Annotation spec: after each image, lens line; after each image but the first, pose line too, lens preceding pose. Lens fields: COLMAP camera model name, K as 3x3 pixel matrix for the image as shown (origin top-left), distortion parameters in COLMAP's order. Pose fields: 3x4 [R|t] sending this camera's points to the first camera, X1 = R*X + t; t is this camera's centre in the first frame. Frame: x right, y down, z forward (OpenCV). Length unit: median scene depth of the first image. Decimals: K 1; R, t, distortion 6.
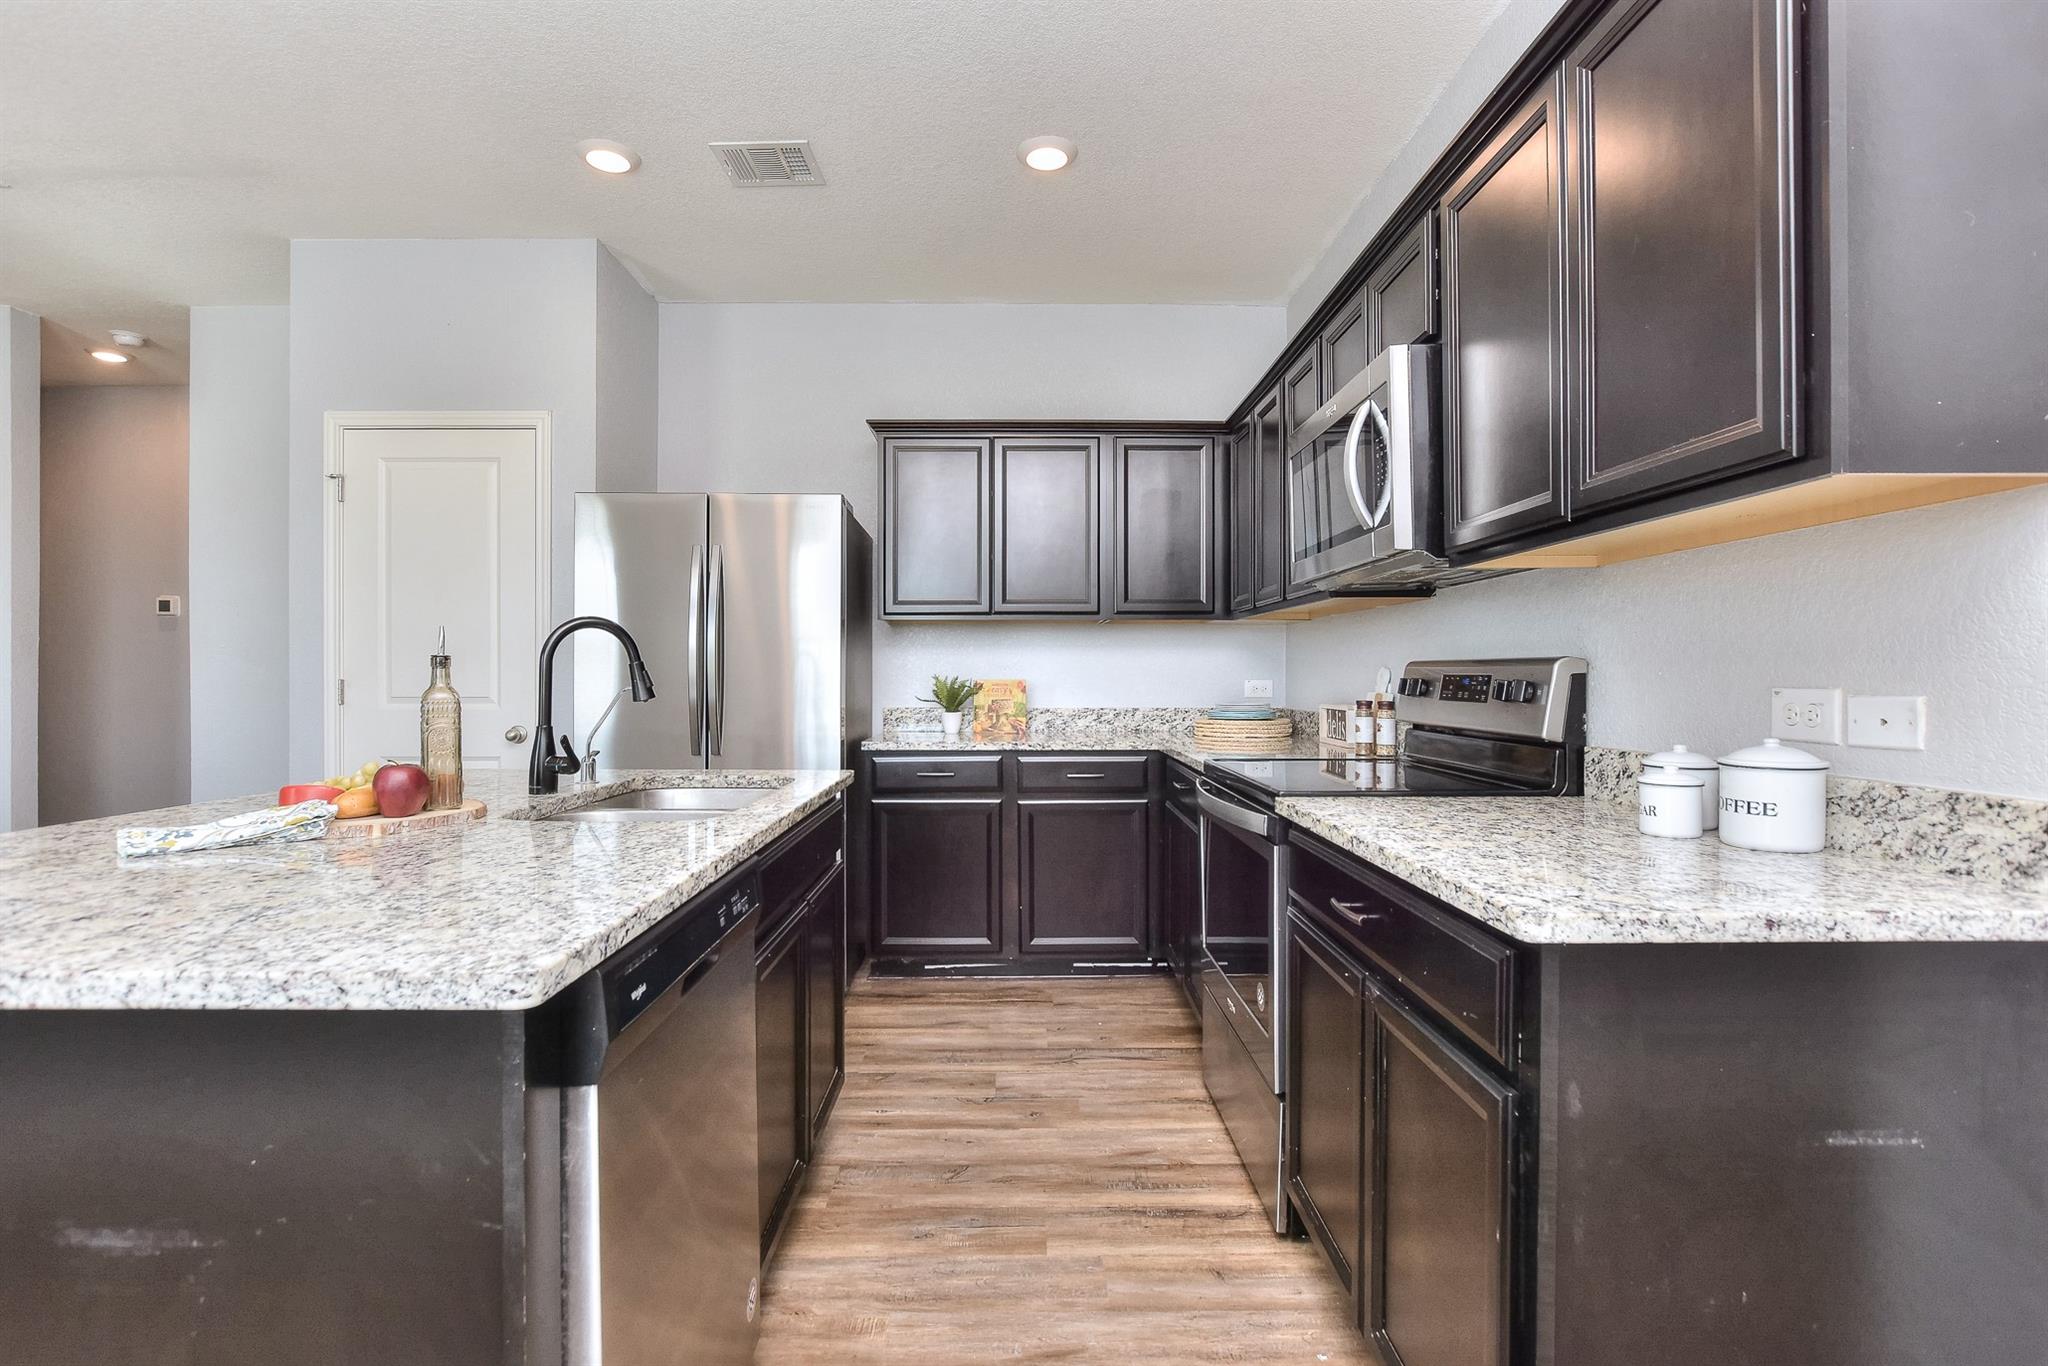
lens RADIAL K [[954.2, 0, 996.6], [0, 954.2, 680.5], [0, 0, 1]] dist [-0.012247, 0.000463]
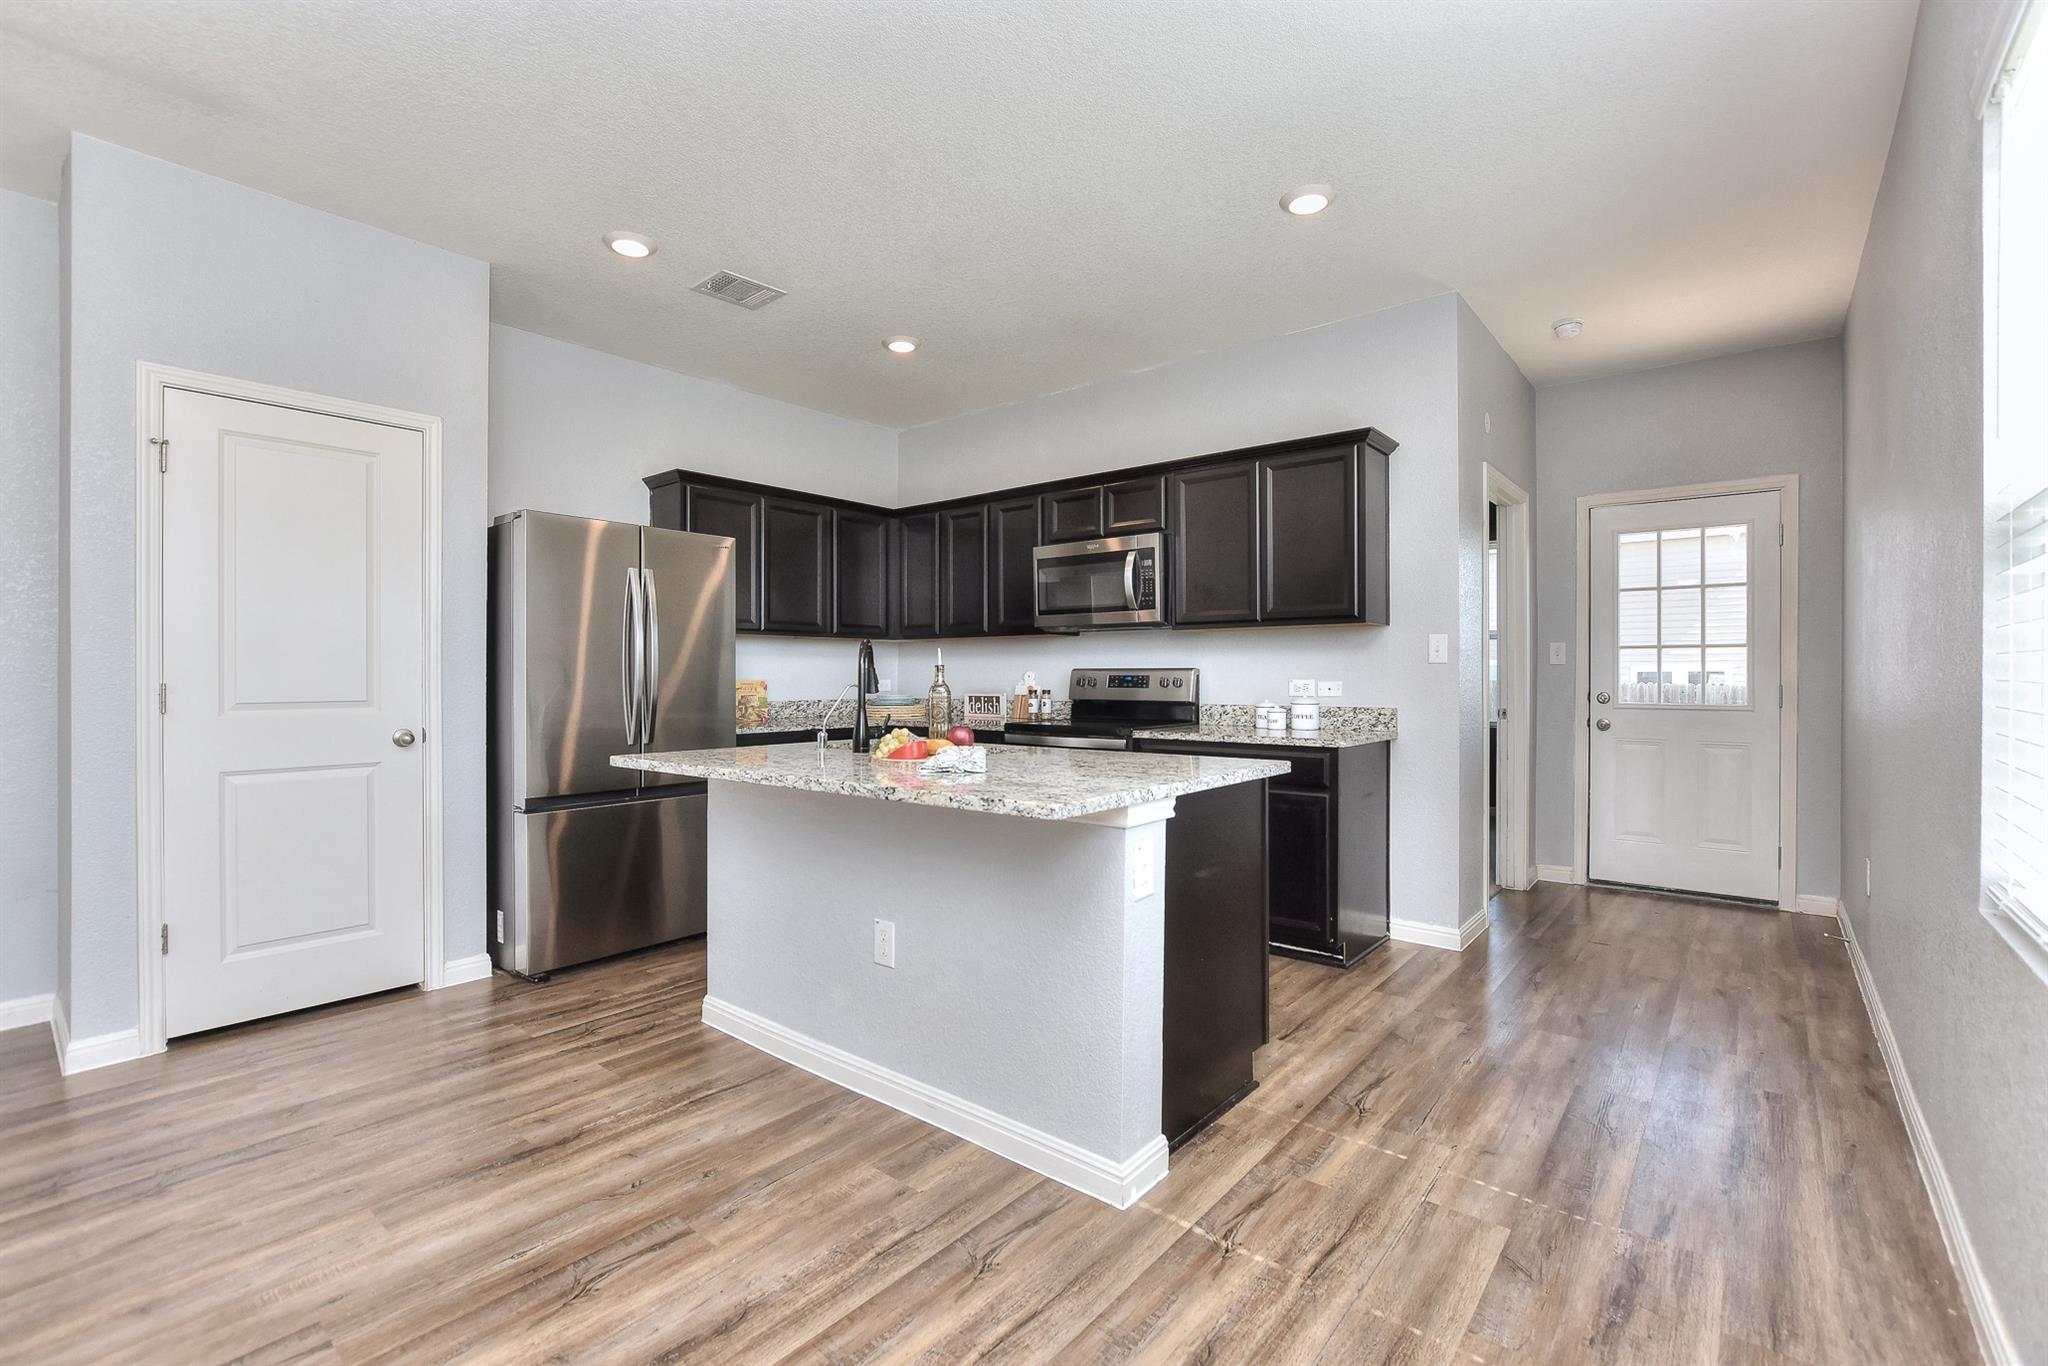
lens RADIAL K [[896.3, 0, 1024.4], [0, 896.3, 679.0], [0, 0, 1]] dist [-0.019402, 0.000331]
pose [[0.640649, -0.004280, 0.767822, -0.989123], [0.006240, 0.999980, 0.000367, -0.000364], [-0.767809, 0.004556, 0.640663, -0.102092]]
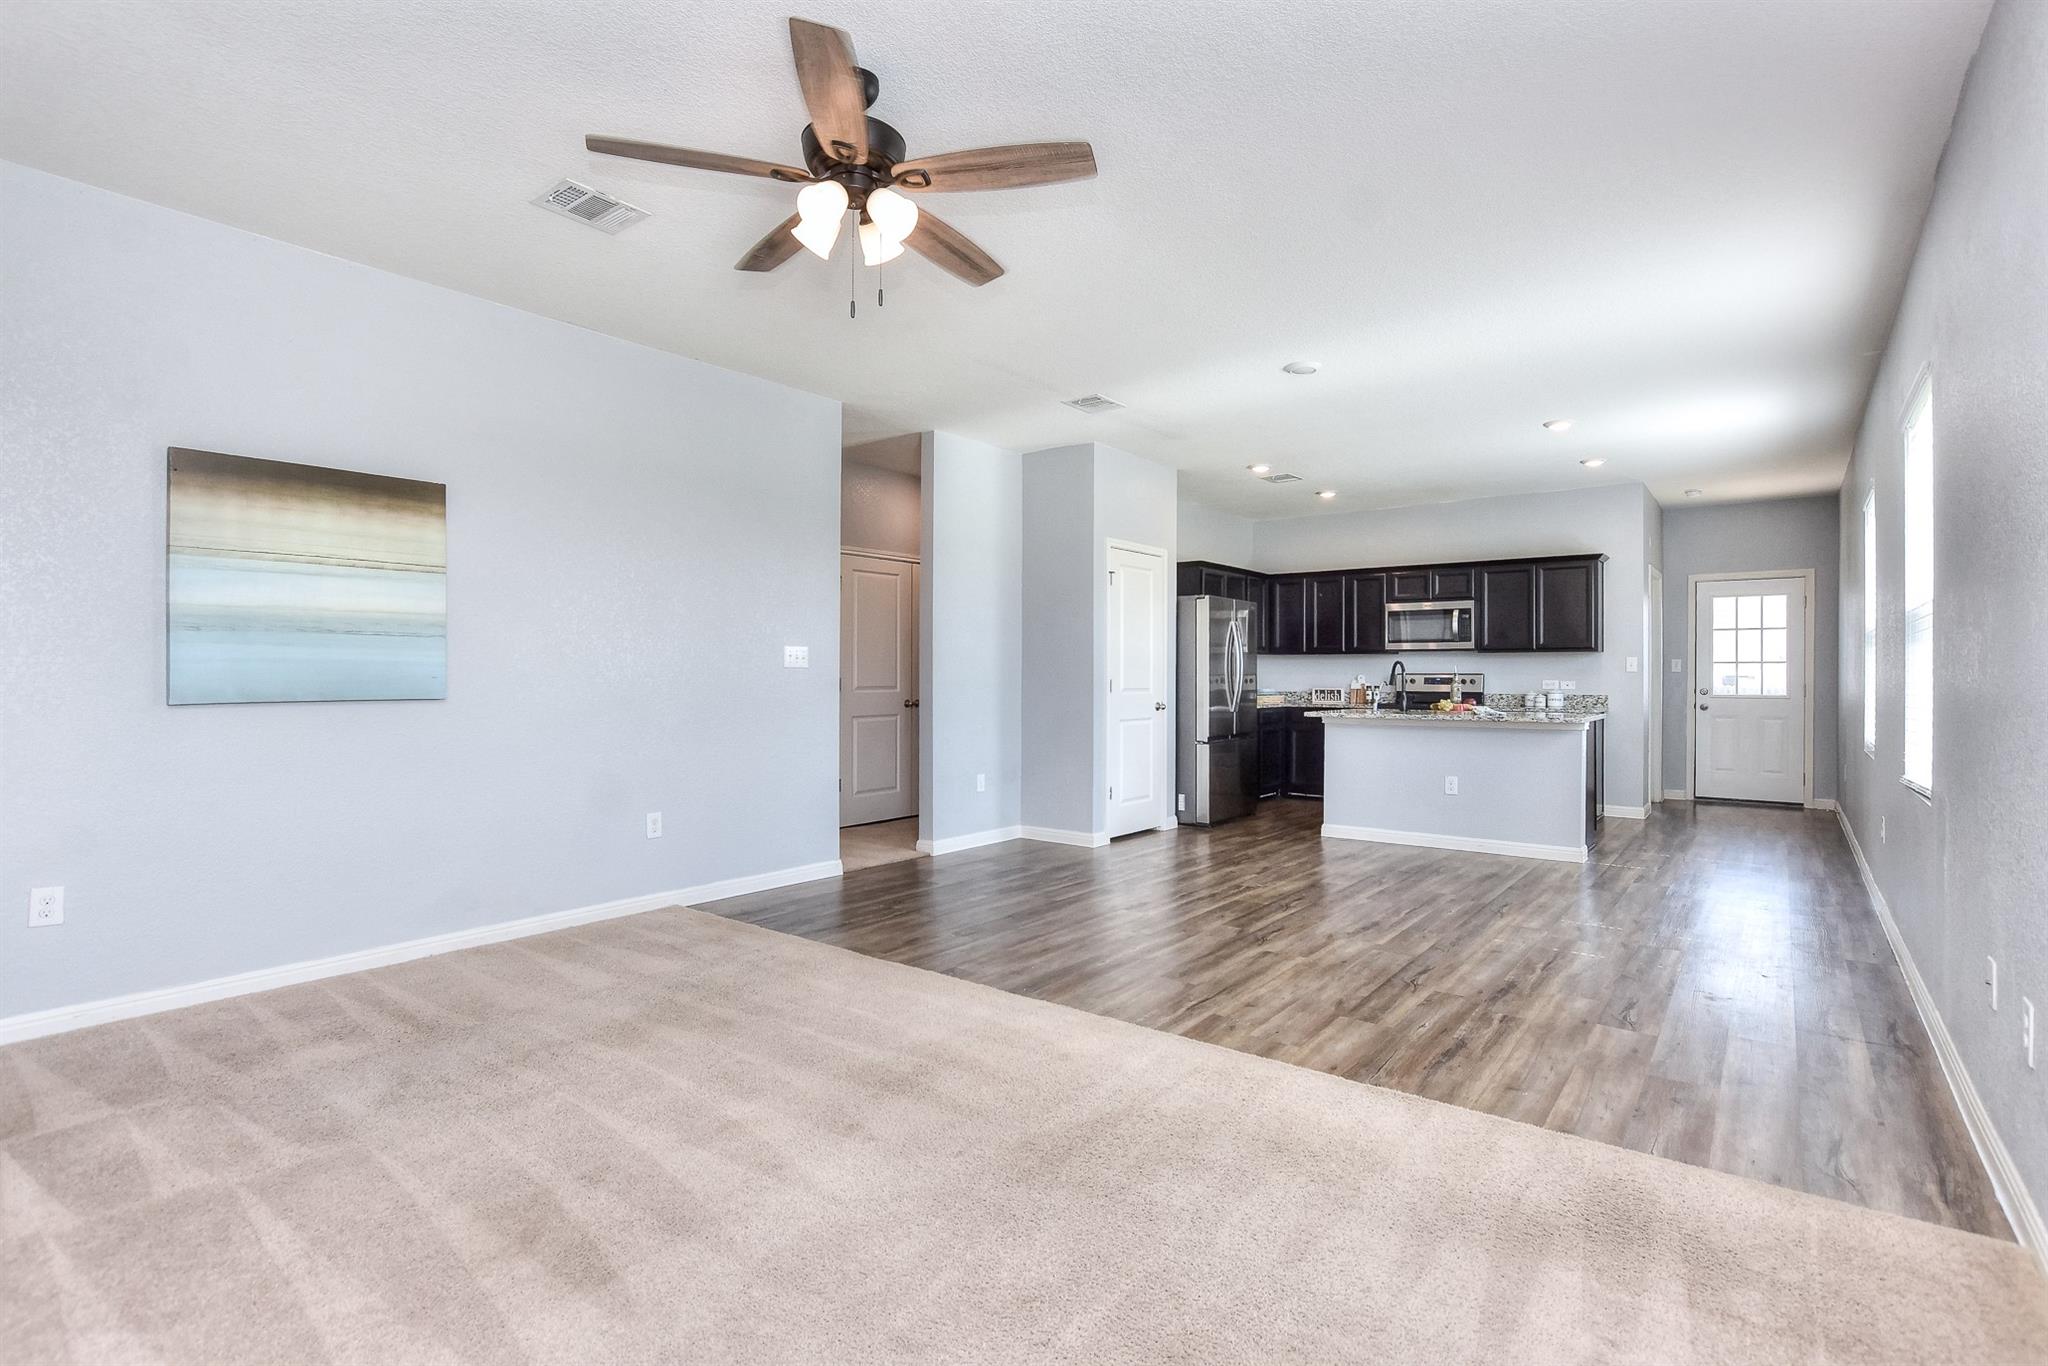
lens RADIAL K [[969.7, 0, 1024.4], [0, 969.7, 675.7], [0, 0, 1]] dist [-0.018314, -0.000201]
pose [[0.623183, 0.002850, 0.782071, -2.854785], [0.002675, 0.999980, -0.005776, 0.003162], [-0.782071, 0.005691, 0.623163, -0.086259]]
